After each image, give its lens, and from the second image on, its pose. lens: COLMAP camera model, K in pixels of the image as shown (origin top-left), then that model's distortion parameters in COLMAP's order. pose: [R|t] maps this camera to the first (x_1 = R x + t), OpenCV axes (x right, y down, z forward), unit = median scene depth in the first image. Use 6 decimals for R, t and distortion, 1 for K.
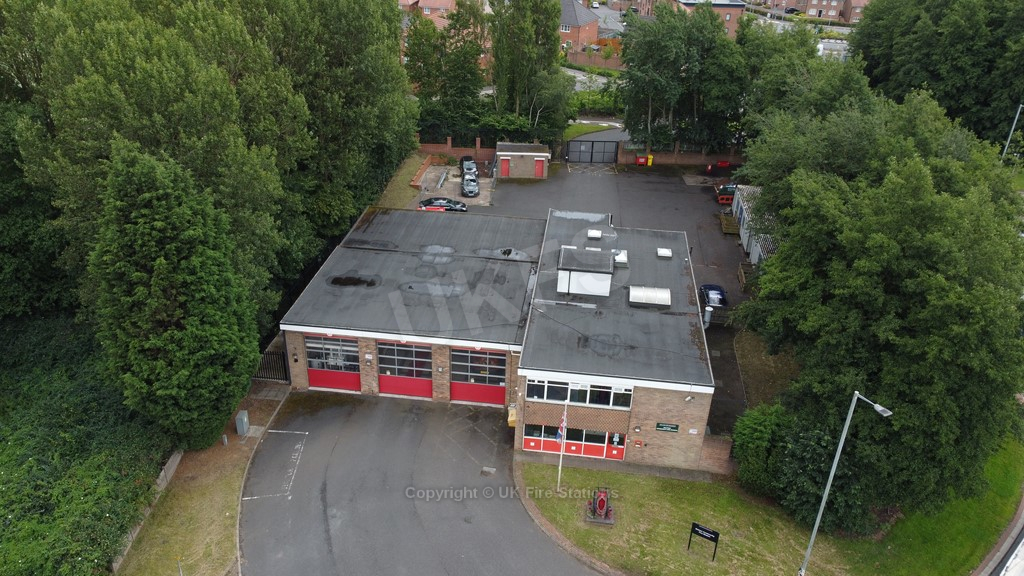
lens RADIAL K [[775.0, 0, 512.0], [0, 775.0, 288.0], [0, 0, 1]] dist [0.004705, -0.006980]
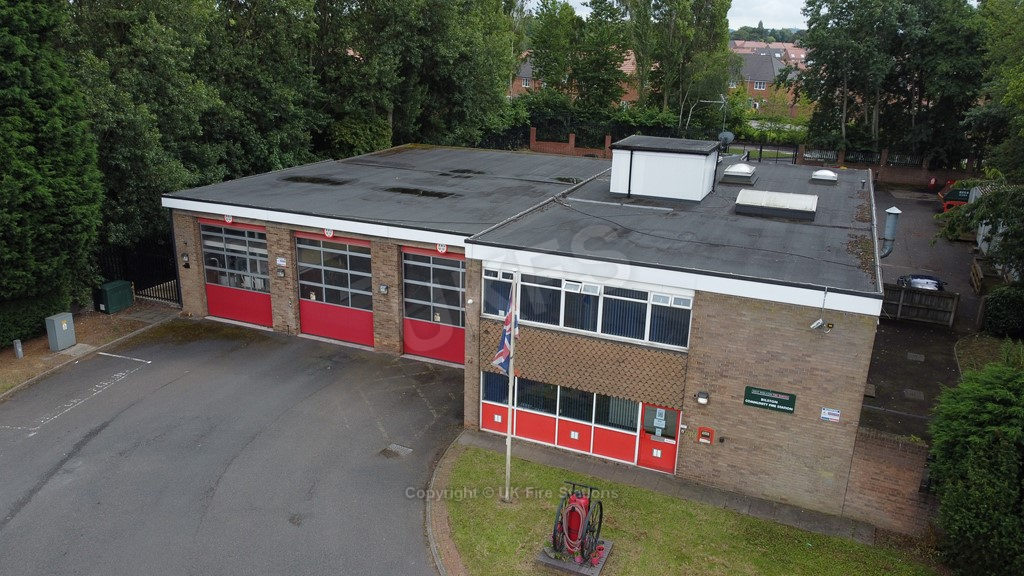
lens RADIAL K [[775.0, 0, 512.0], [0, 775.0, 288.0], [0, 0, 1]] dist [0.004705, -0.006980]
pose [[0.959900, 0.075366, -0.270021, 0.161012], [-0.125630, 0.976700, -0.173994, 0.198255], [0.250617, 0.200940, 0.947003, 0.485960]]
